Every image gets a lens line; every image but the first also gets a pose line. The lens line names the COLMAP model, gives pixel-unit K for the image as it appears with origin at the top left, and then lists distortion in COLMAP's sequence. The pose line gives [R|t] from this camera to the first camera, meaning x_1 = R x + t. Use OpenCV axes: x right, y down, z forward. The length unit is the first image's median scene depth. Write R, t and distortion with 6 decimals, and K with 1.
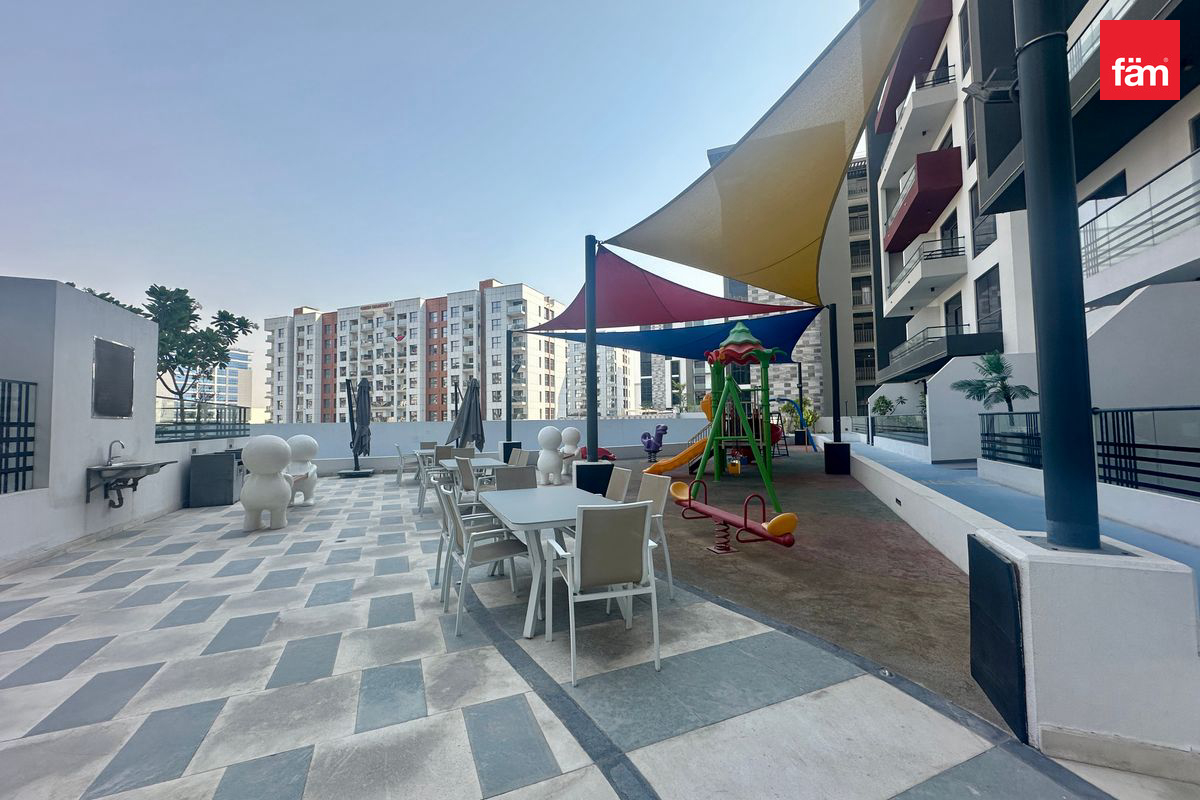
lens RADIAL K [[478.1, 0, 601.5], [0, 478.1, 399.1], [0, 0, 1]] dist [-0.000015, -0.000525]
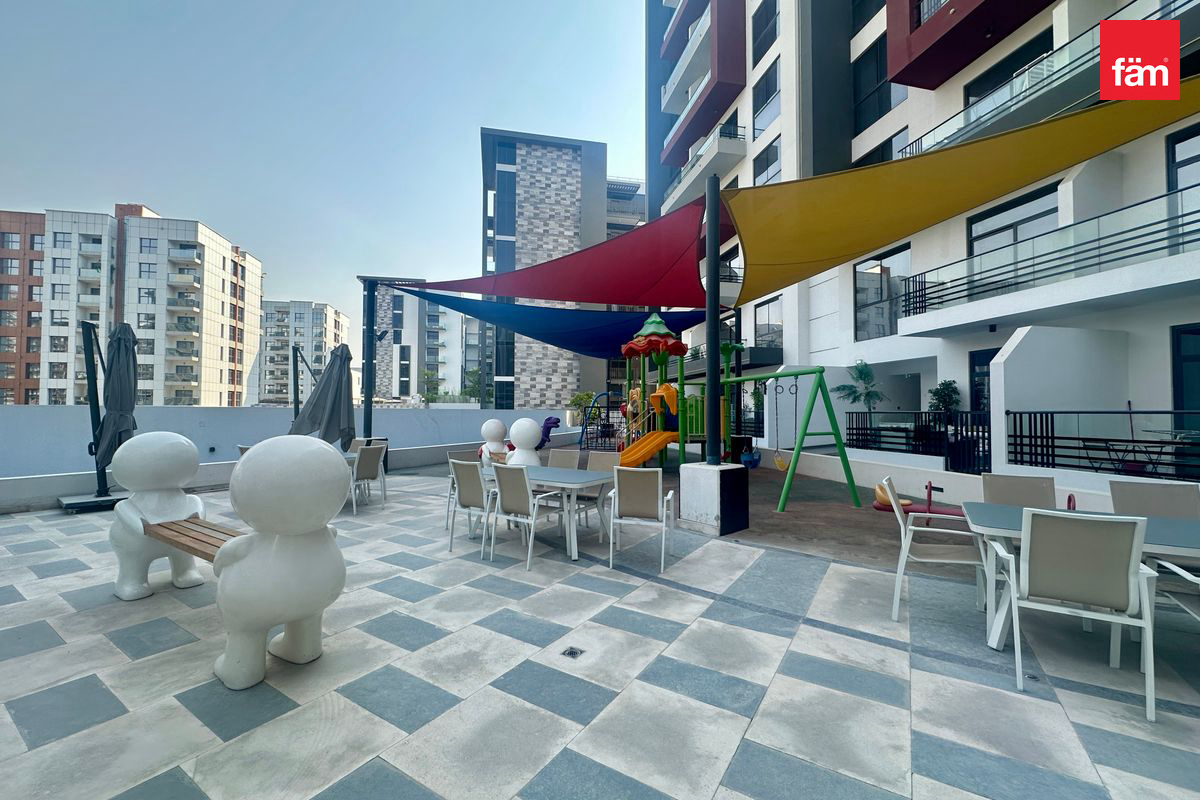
lens RADIAL K [[478.1, 0, 600.6], [0, 478.1, 397.4], [0, 0, 1]] dist [-0.000015, -0.000525]
pose [[0.831681, 0.035459, 0.554120, -0.046880], [-0.043149, 0.999068, 0.000832, 0.002049], [-0.553574, -0.024602, 0.832436, 0.034015]]
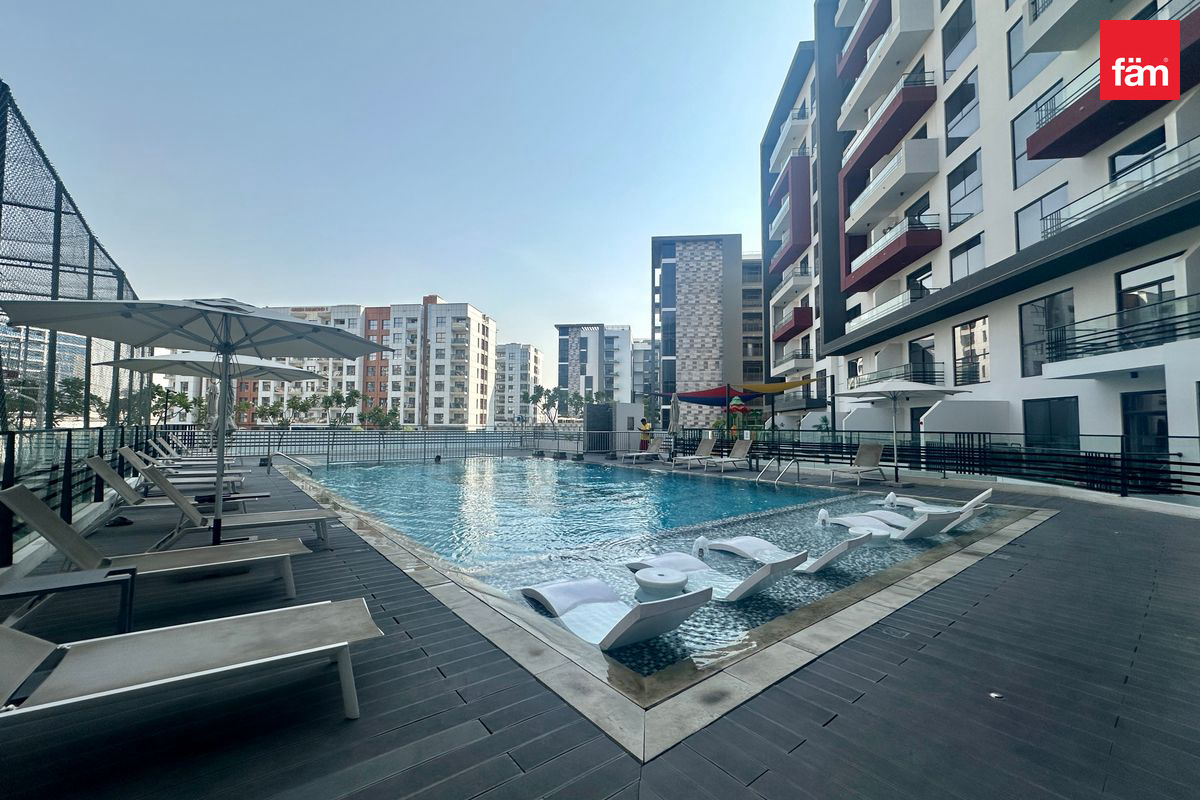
lens RADIAL K [[478.1, 0, 599.3], [0, 478.1, 401.0], [0, 0, 1]] dist [-0.000015, -0.000525]
pose [[0.966901, 0.037837, 0.252330, -0.137076], [-0.036876, 0.999283, -0.008537, -0.013148], [-0.252472, -0.001050, 0.967604, -0.163234]]
